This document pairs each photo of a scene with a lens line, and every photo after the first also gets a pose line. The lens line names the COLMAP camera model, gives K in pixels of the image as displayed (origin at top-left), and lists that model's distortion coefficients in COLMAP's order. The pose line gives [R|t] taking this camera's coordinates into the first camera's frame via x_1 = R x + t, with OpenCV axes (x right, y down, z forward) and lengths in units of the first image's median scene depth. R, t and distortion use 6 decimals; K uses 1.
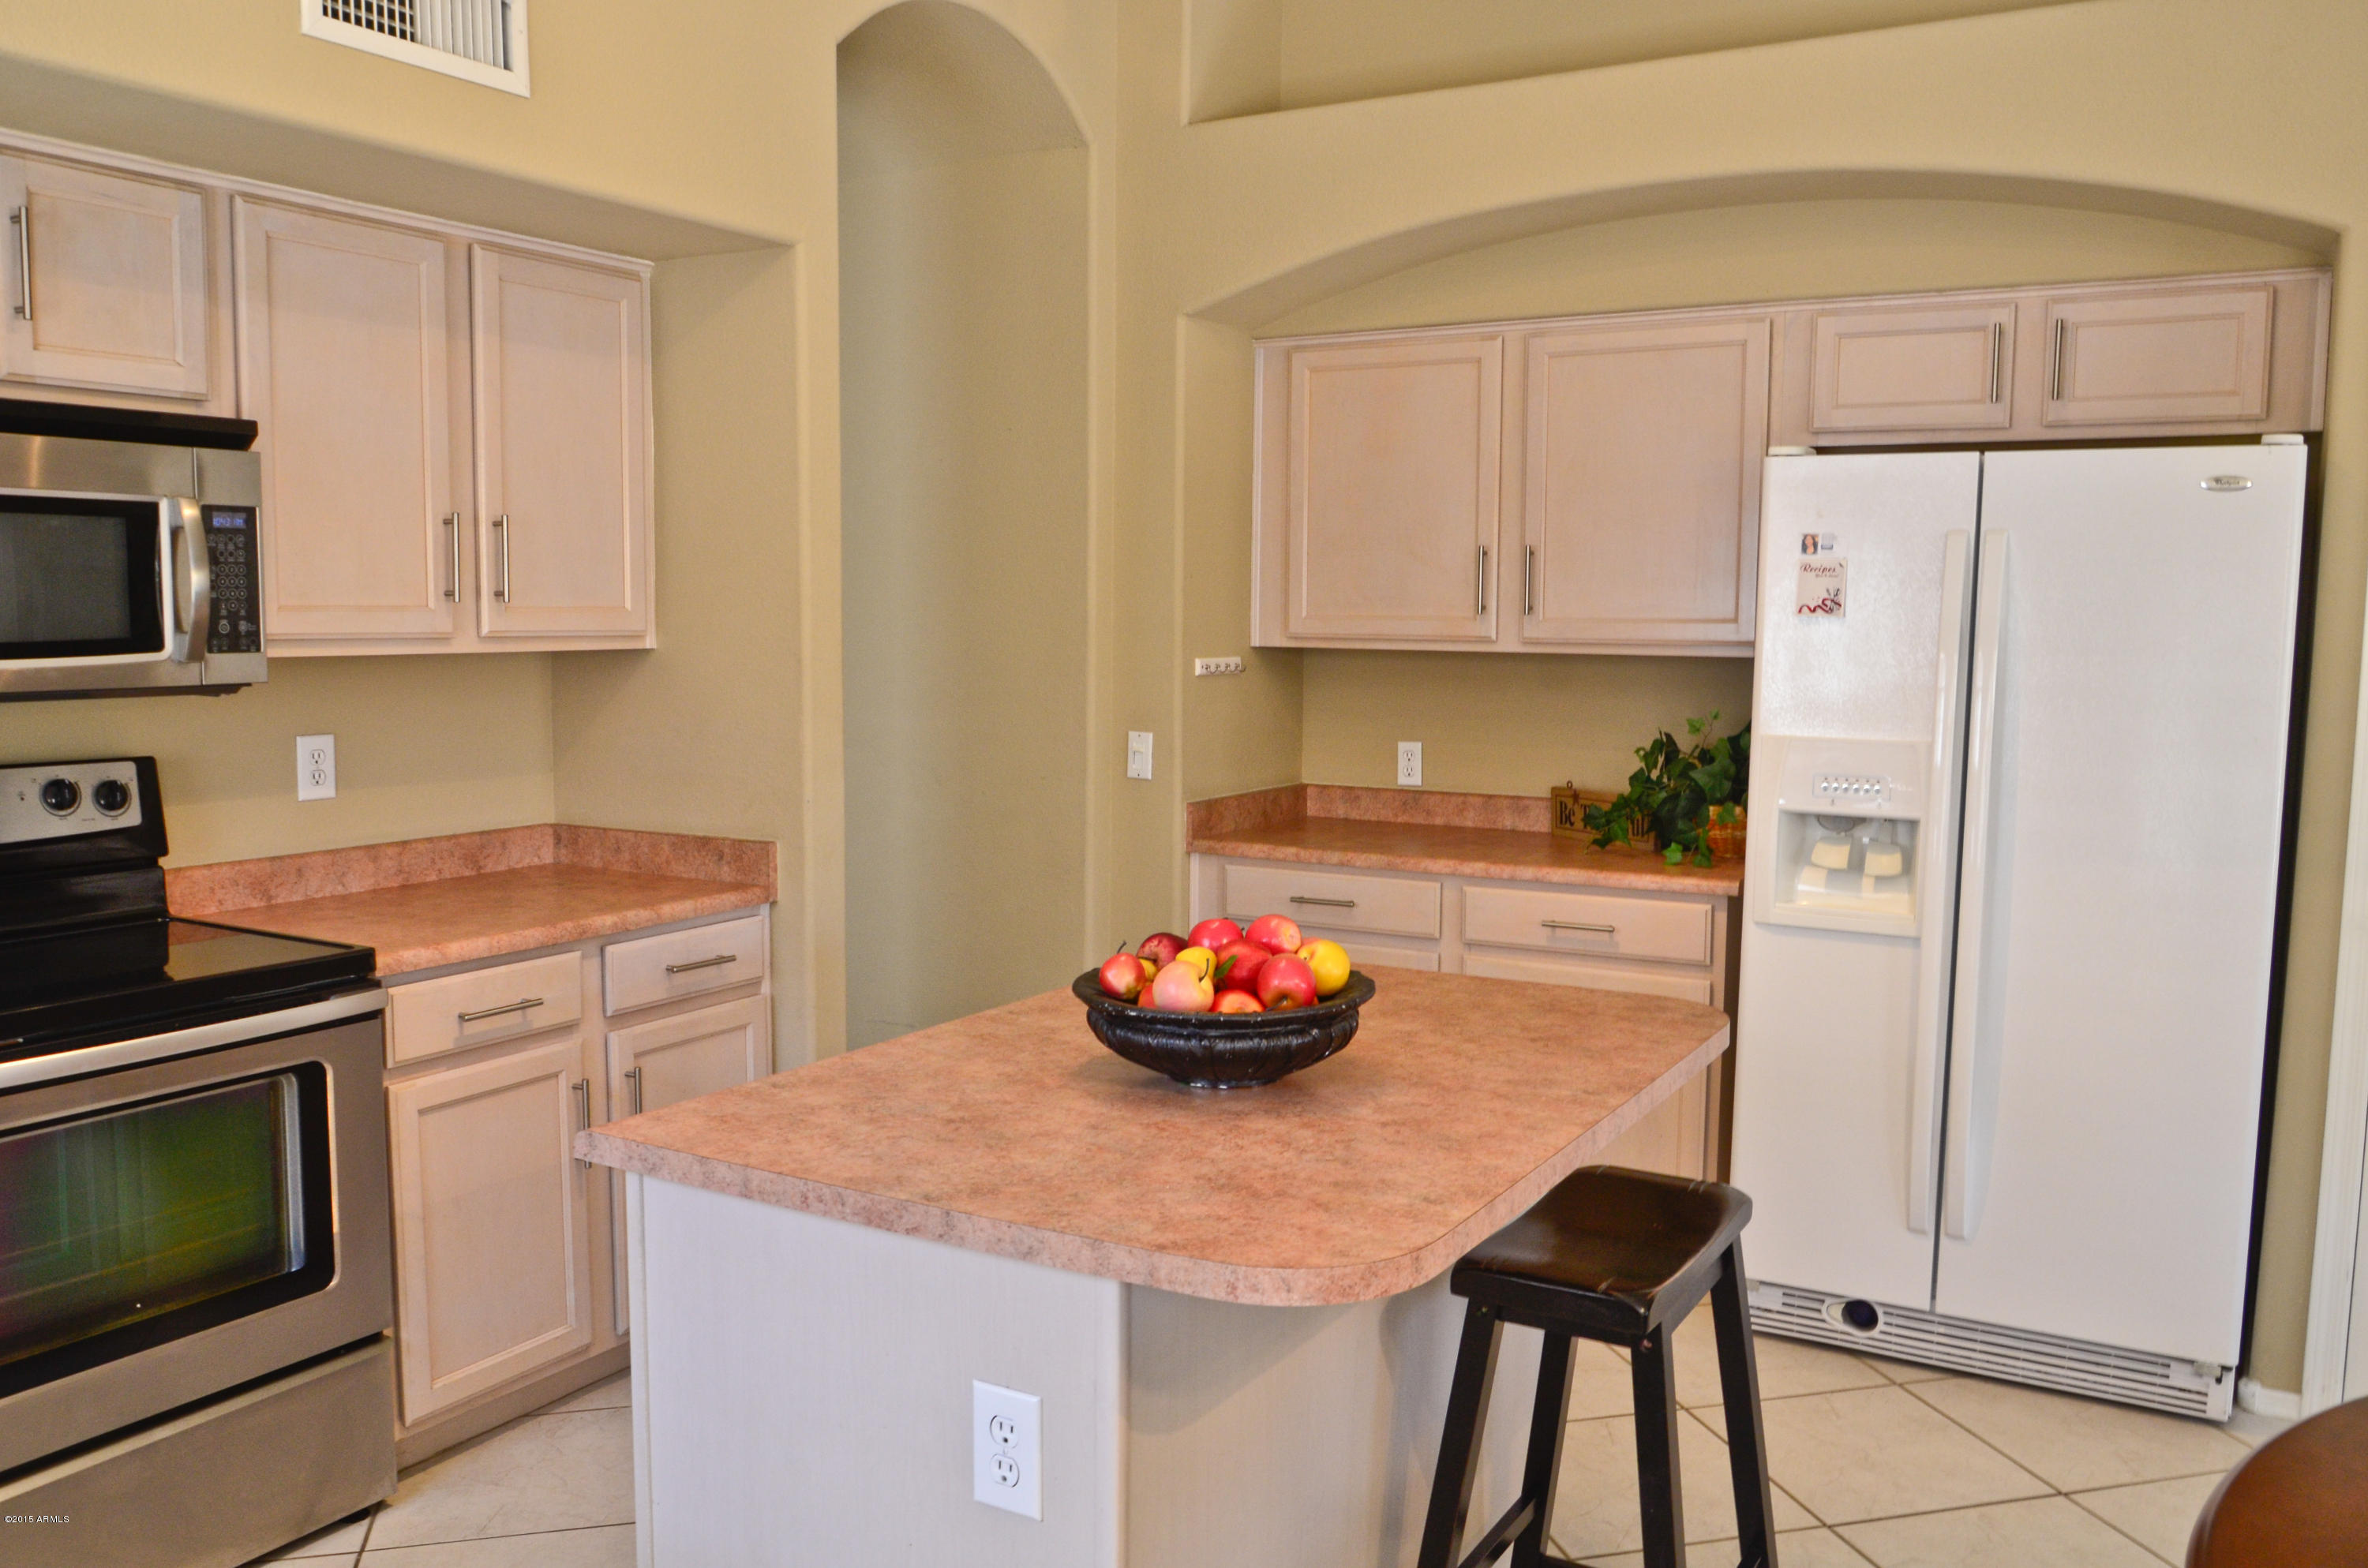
lens RADIAL K [[1878.6, 0, 1184.0], [0, 1878.6, 784.0], [0, 0, 1]] dist [-0.034437, -0.006129]
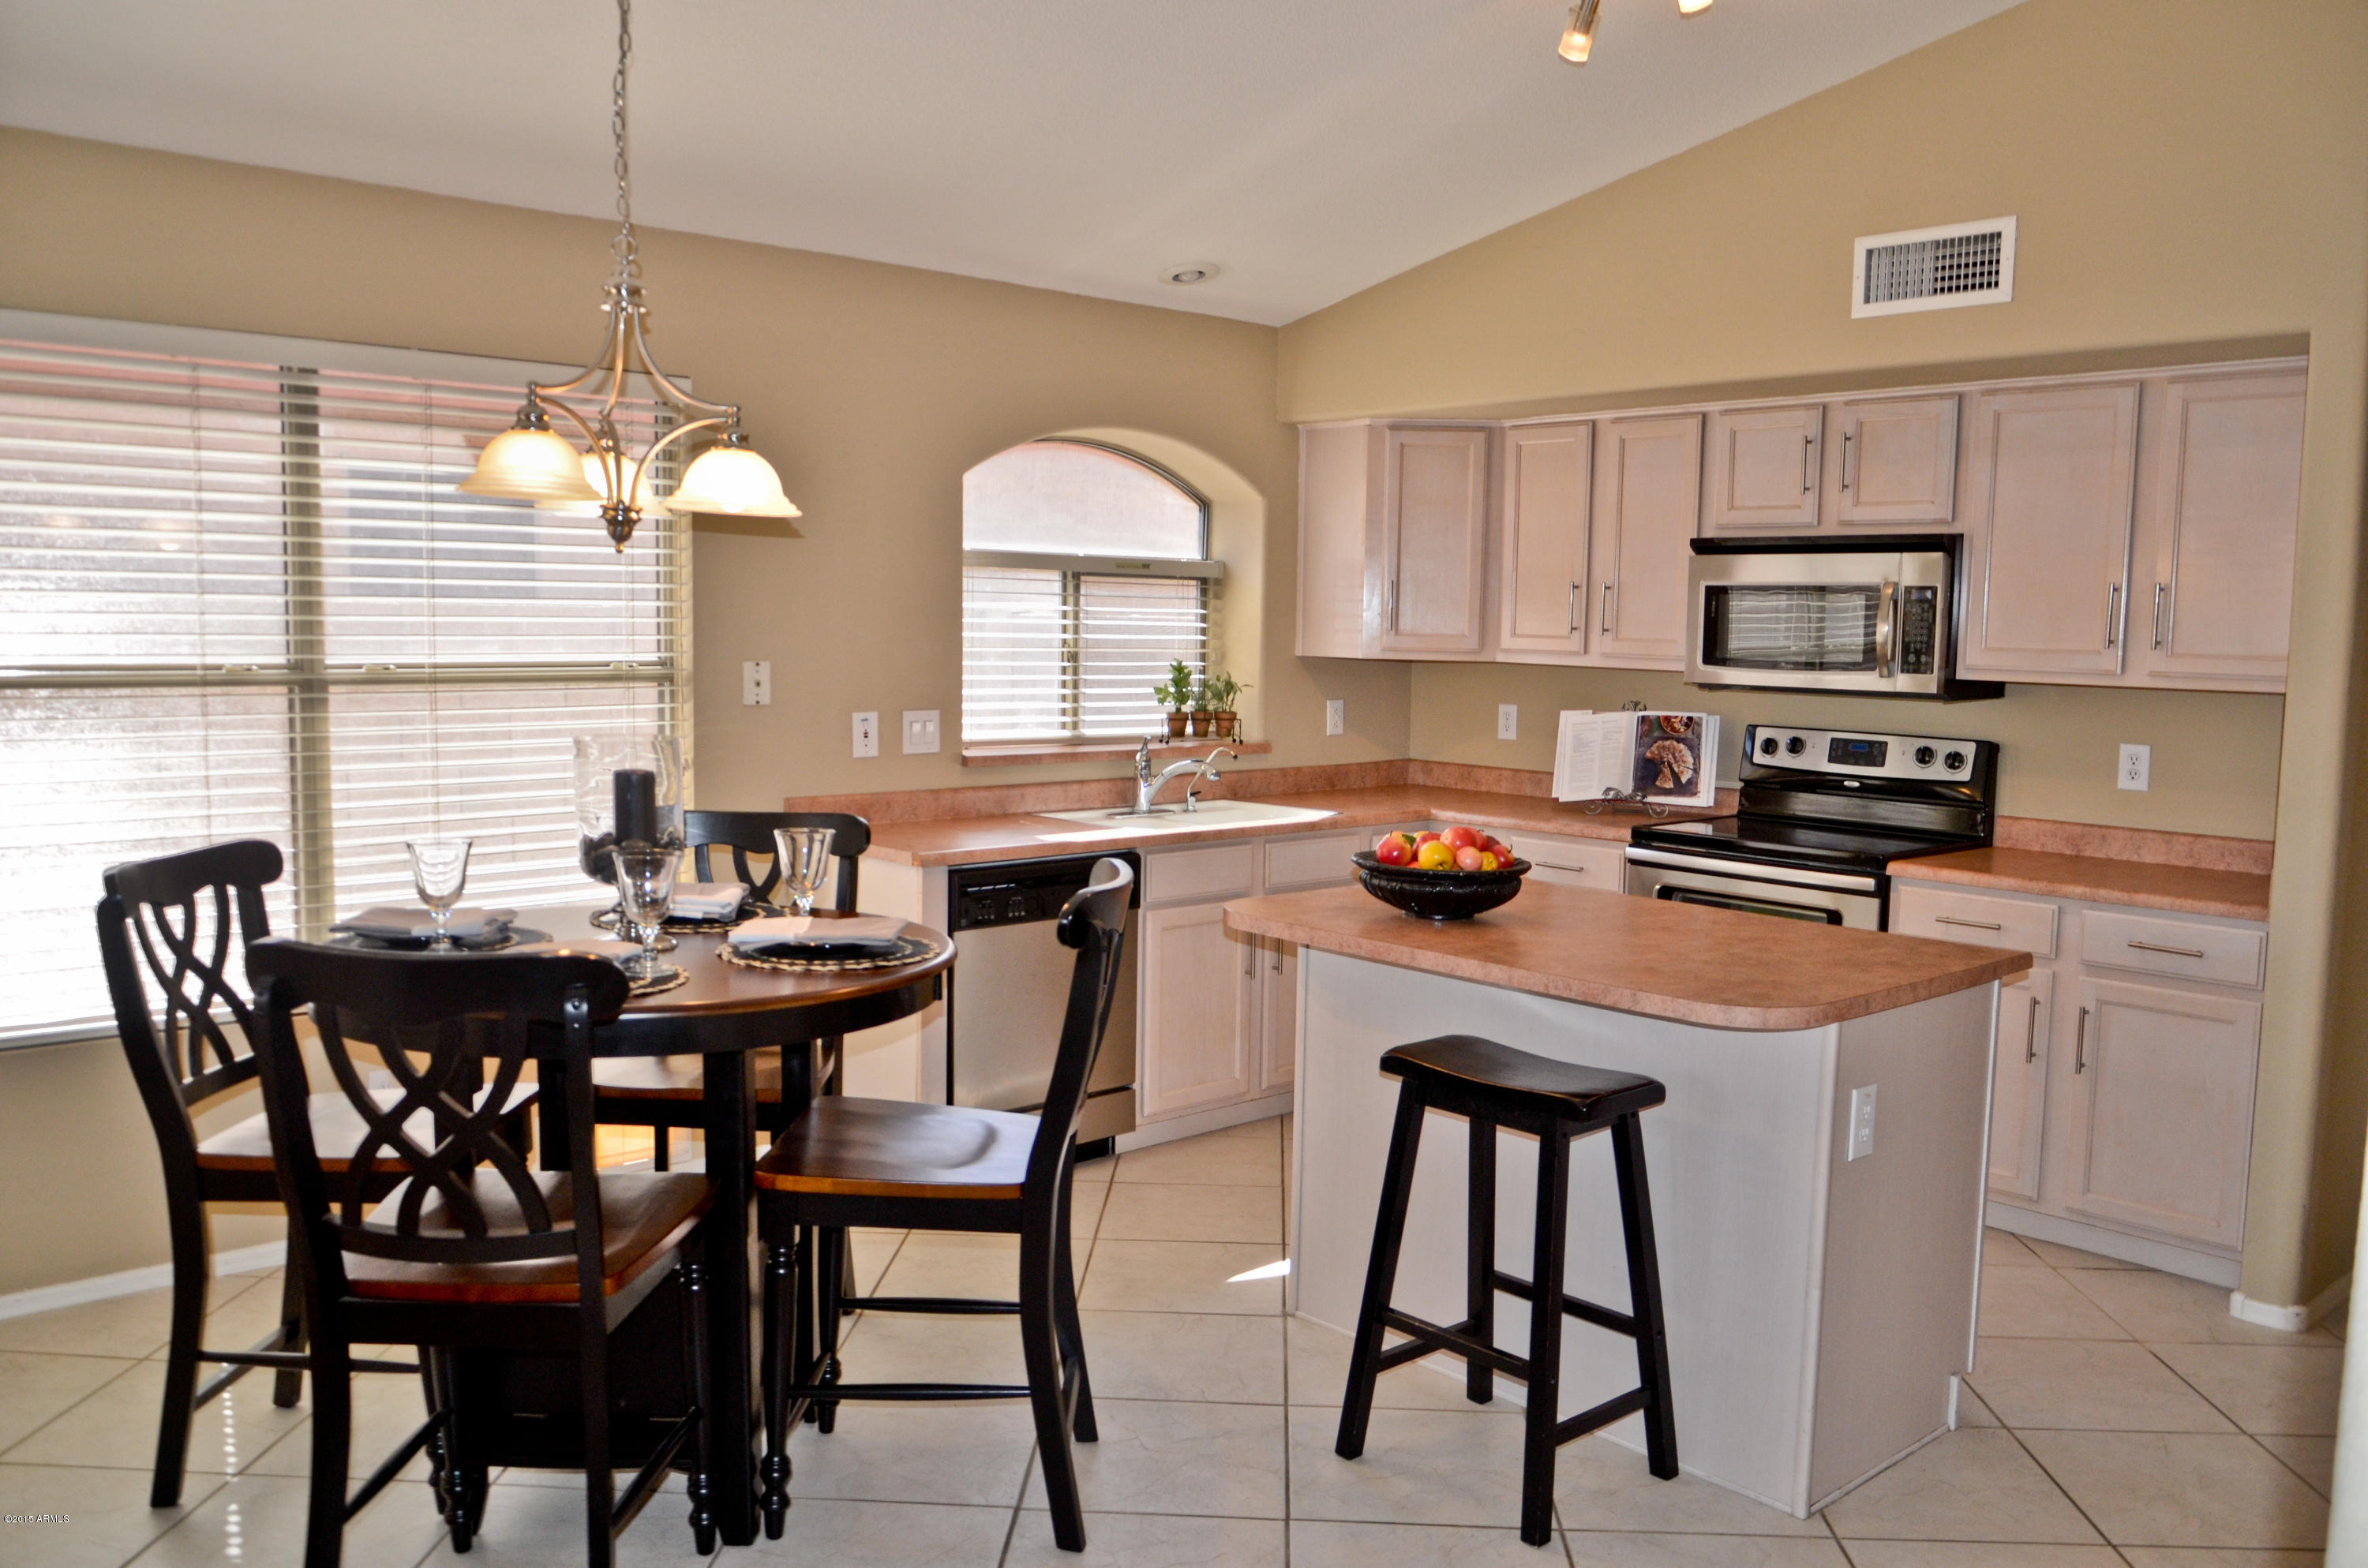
lens RADIAL K [[1801.8, 0, 1184.0], [0, 1801.8, 784.0], [0, 0, 1]] dist [-0.000517, 0.000359]
pose [[-0.318904, 0.069669, -0.945223, 1.179366], [-0.114363, 0.987179, 0.111345, -0.074187], [0.940862, 0.143607, -0.306848, 0.849047]]
